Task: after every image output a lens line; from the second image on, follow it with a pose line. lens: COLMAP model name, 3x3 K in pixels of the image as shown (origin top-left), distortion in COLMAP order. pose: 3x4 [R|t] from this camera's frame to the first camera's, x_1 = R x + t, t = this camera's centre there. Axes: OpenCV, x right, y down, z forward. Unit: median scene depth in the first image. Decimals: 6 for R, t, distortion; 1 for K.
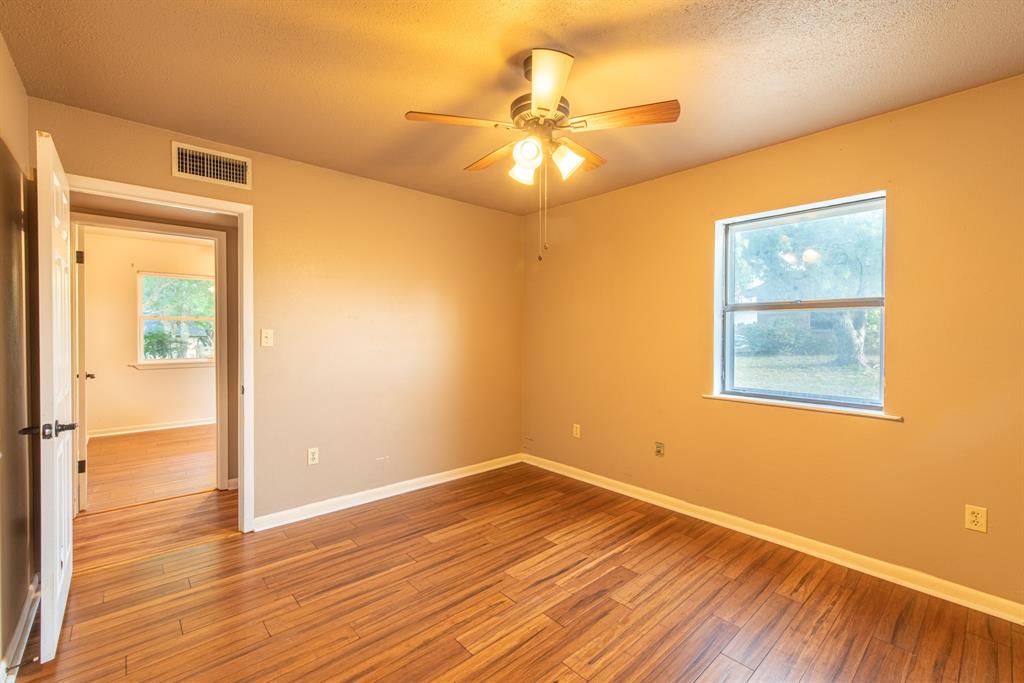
lens RADIAL K [[440.6, 0, 514.7], [0, 440.6, 336.4], [0, 0, 1]] dist [0.003954, -0.000323]
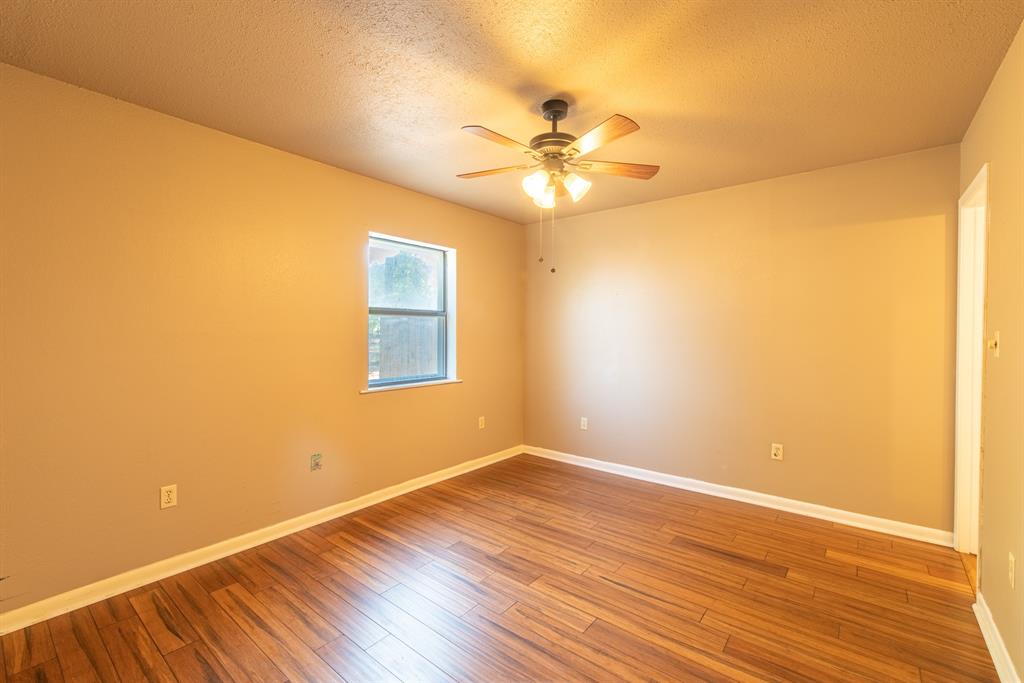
lens RADIAL K [[440.6, 0, 514.7], [0, 440.6, 336.4], [0, 0, 1]] dist [0.003954, -0.000323]
pose [[-0.165727, -0.011250, 0.986107, -0.834818], [0.011041, 0.999851, 0.013262, -0.011218], [-0.986110, 0.013085, -0.165578, 0.992169]]
